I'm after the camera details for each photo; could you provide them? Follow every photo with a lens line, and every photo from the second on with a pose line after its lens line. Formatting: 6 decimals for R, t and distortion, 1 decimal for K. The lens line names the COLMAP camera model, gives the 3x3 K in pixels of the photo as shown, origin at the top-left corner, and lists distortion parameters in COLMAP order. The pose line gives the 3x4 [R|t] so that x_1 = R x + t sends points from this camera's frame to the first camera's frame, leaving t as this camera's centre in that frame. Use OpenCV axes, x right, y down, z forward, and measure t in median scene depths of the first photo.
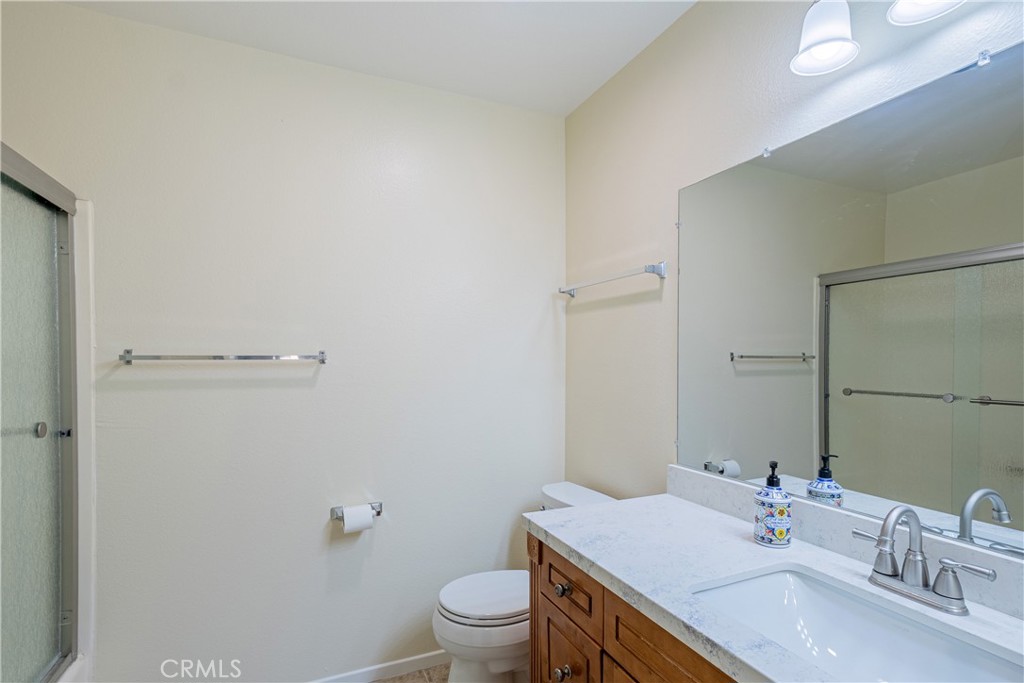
lens RADIAL K [[504.3, 0, 519.9], [0, 504.3, 358.9], [0, 0, 1]] dist [-0.022512, 0.009986]
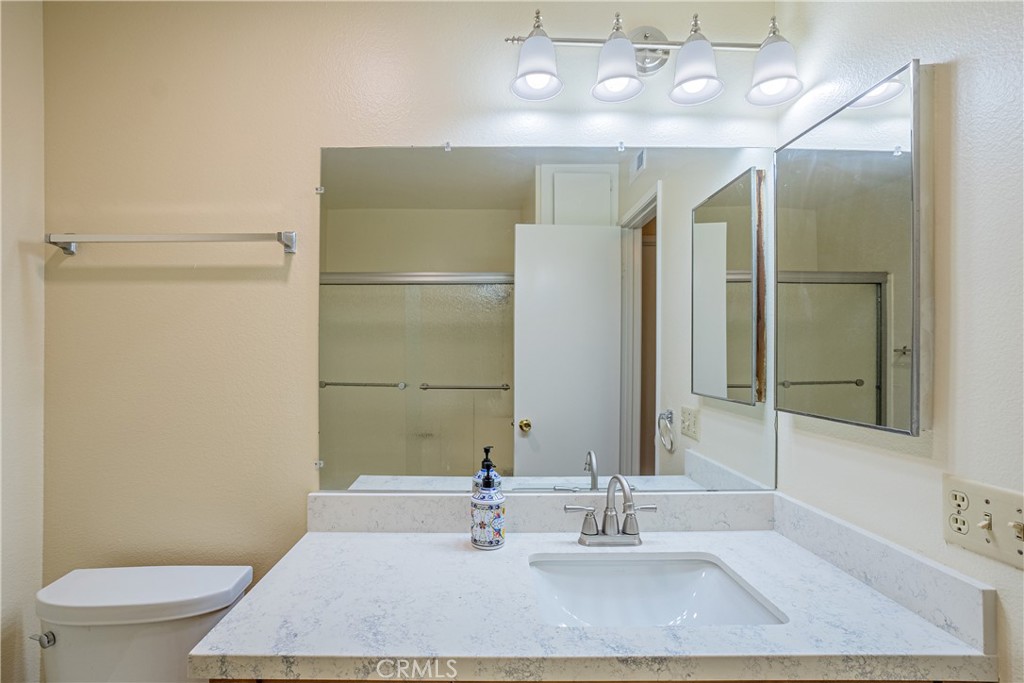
lens RADIAL K [[504.3, 0, 474.3], [0, 504.3, 356.8], [0, 0, 1]] dist [-0.022512, 0.009986]
pose [[0.415513, -0.010633, 0.909525, -0.422622], [-0.001016, 0.999926, 0.012154, -0.019436], [-0.909587, -0.005974, 0.415471, 0.614065]]
